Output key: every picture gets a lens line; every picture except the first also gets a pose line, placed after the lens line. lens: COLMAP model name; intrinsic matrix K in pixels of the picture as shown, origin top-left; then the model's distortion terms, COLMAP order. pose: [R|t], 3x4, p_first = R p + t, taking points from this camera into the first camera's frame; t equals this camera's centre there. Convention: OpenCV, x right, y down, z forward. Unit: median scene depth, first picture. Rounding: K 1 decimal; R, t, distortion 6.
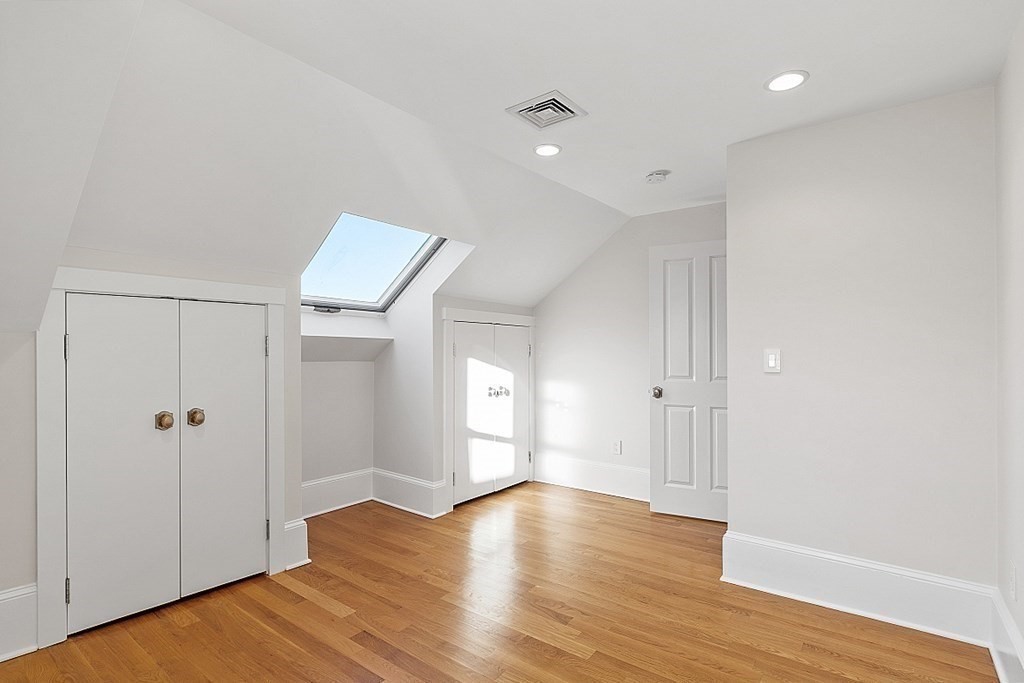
lens RADIAL K [[494.1, 0, 502.5], [0, 494.1, 346.3], [0, 0, 1]] dist [0.000873, -0.000175]
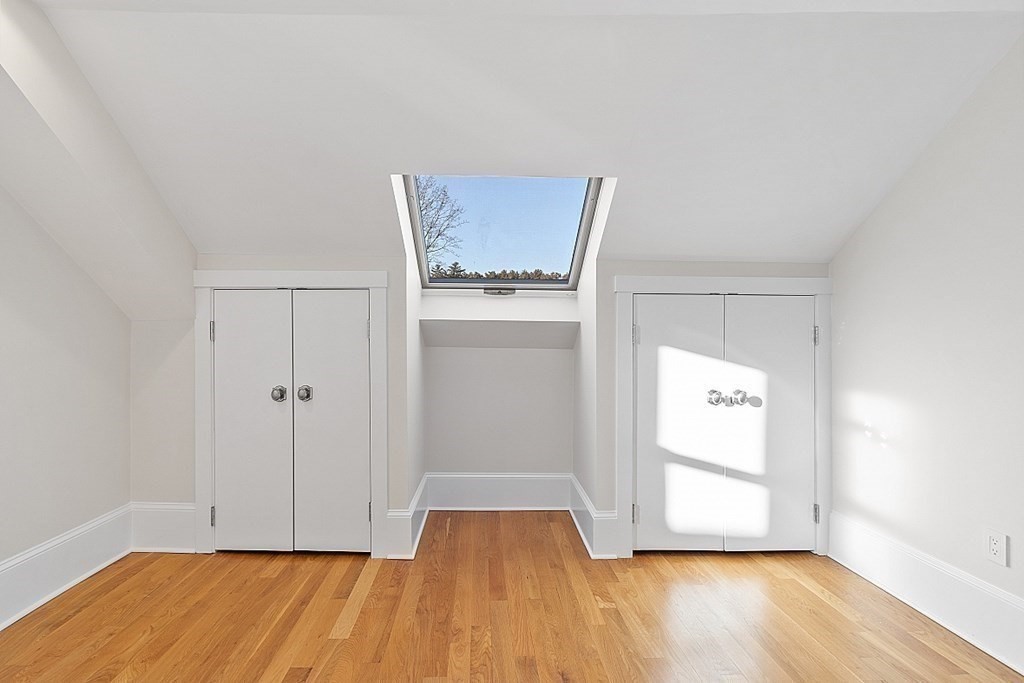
lens RADIAL K [[459.5, 0, 501.0], [0, 459.5, 343.1], [0, 0, 1]] dist [0.001421, -0.000275]
pose [[0.638370, 0.002798, -0.769724, 0.306614], [0.004489, 0.999963, 0.007359, 0.015649], [0.769716, -0.008153, 0.638334, 0.450395]]
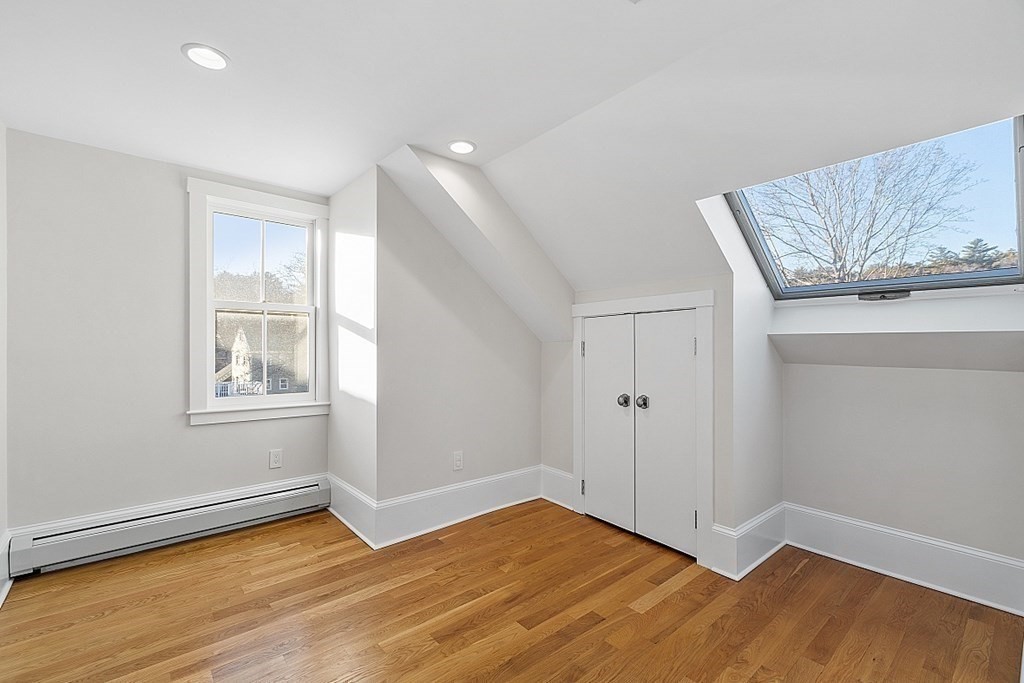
lens RADIAL K [[447.2, 0, 499.3], [0, 447.2, 351.4], [0, 0, 1]] dist [0.000961, -0.000242]
pose [[-0.224938, 0.002169, -0.974371, 0.412288], [0.005068, 0.999987, 0.001056, 0.004101], [0.974360, -0.004700, -0.224946, 0.593761]]
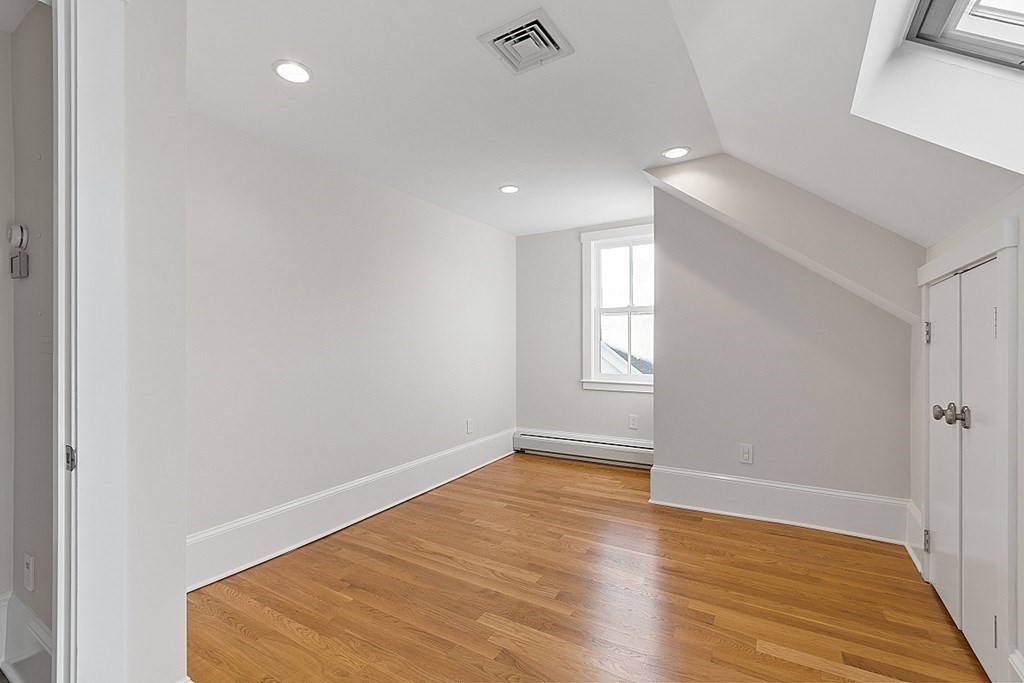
lens RADIAL K [[447.2, 0, 499.3], [0, 447.2, 351.4], [0, 0, 1]] dist [0.000961, -0.000242]
pose [[-0.995988, 0.000812, -0.089479, 0.125504], [0.000554, 0.999996, 0.002908, 0.022728], [0.089481, 0.002847, -0.995984, 1.090743]]
